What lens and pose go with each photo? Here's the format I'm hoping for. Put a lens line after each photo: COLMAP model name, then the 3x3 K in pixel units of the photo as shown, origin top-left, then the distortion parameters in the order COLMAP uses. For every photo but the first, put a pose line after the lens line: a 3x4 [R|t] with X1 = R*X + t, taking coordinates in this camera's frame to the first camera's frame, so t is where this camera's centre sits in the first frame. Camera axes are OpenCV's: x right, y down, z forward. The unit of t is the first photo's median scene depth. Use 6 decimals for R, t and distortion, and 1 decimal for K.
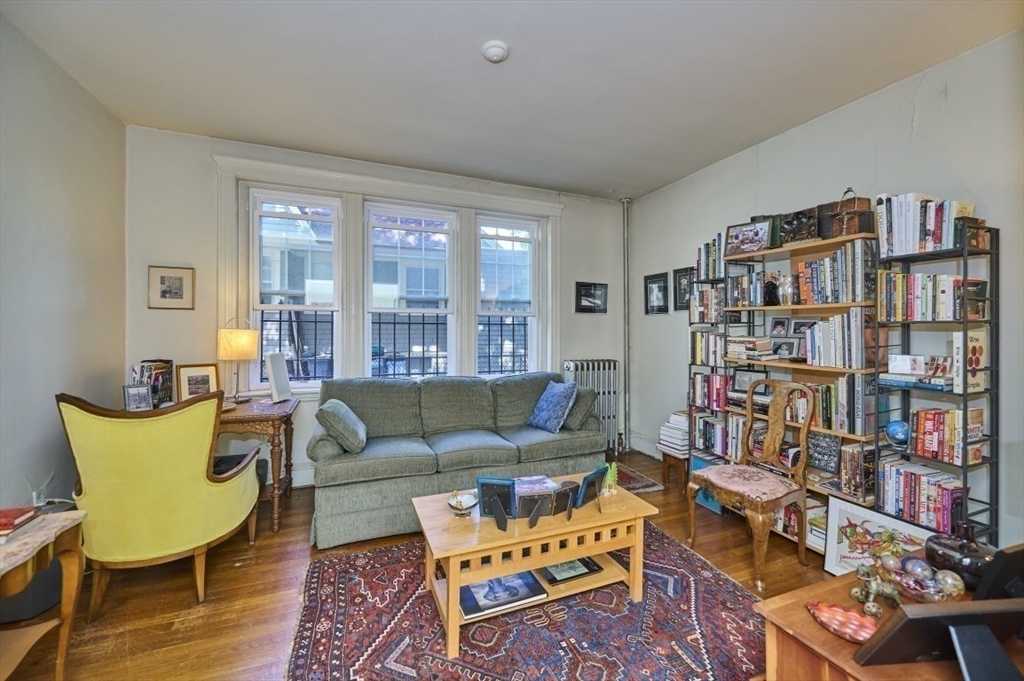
lens RADIAL K [[411.9, 0, 513.8], [0, 411.9, 325.8], [0, 0, 1]] dist [-0.000989, 0.000391]
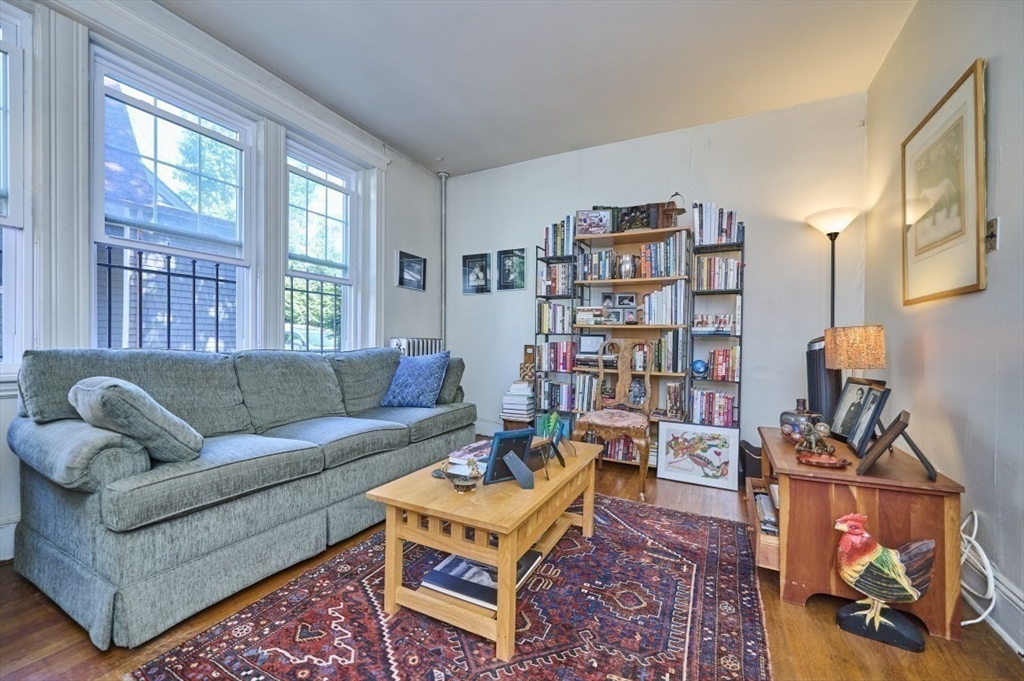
lens RADIAL K [[411.9, 0, 511.2], [0, 411.9, 345.0], [0, 0, 1]] dist [-0.000989, 0.000391]
pose [[0.754540, -0.000193, 0.656254, -0.386663], [-0.013095, 0.999796, 0.015349, 0.122802], [-0.656124, -0.020175, 0.754384, 0.254147]]
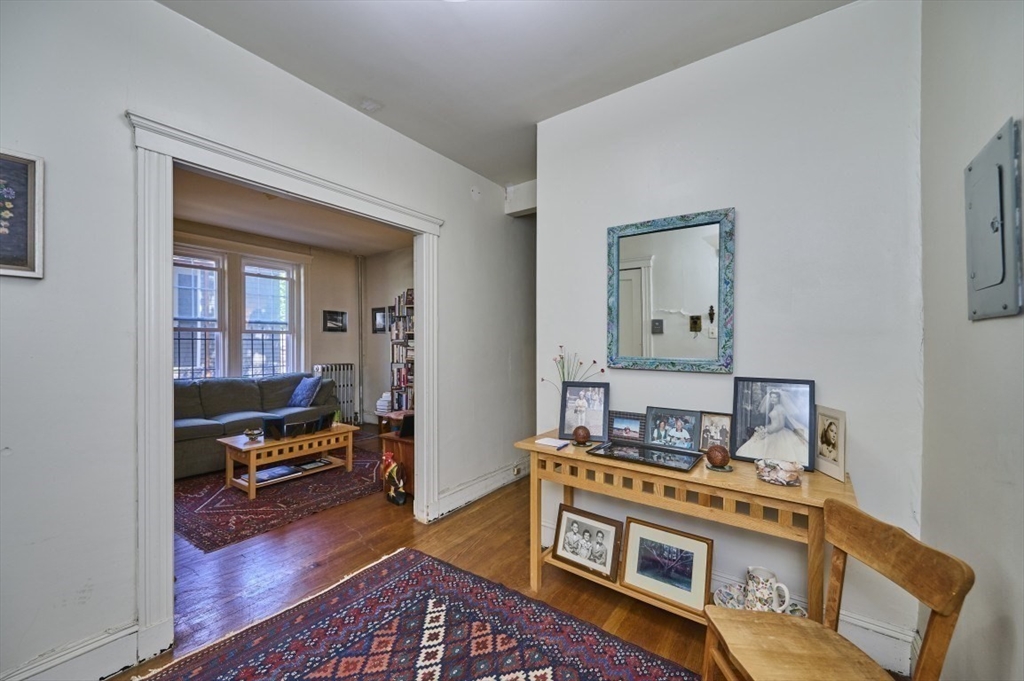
lens RADIAL K [[411.9, 0, 515.5], [0, 411.9, 341.8], [0, 0, 1]] dist [-0.000989, 0.000391]
pose [[0.845137, -0.006628, 0.534509, -0.078457], [0.001452, 0.999948, 0.010105, -0.016351], [-0.534548, -0.007764, 0.845103, -0.903139]]
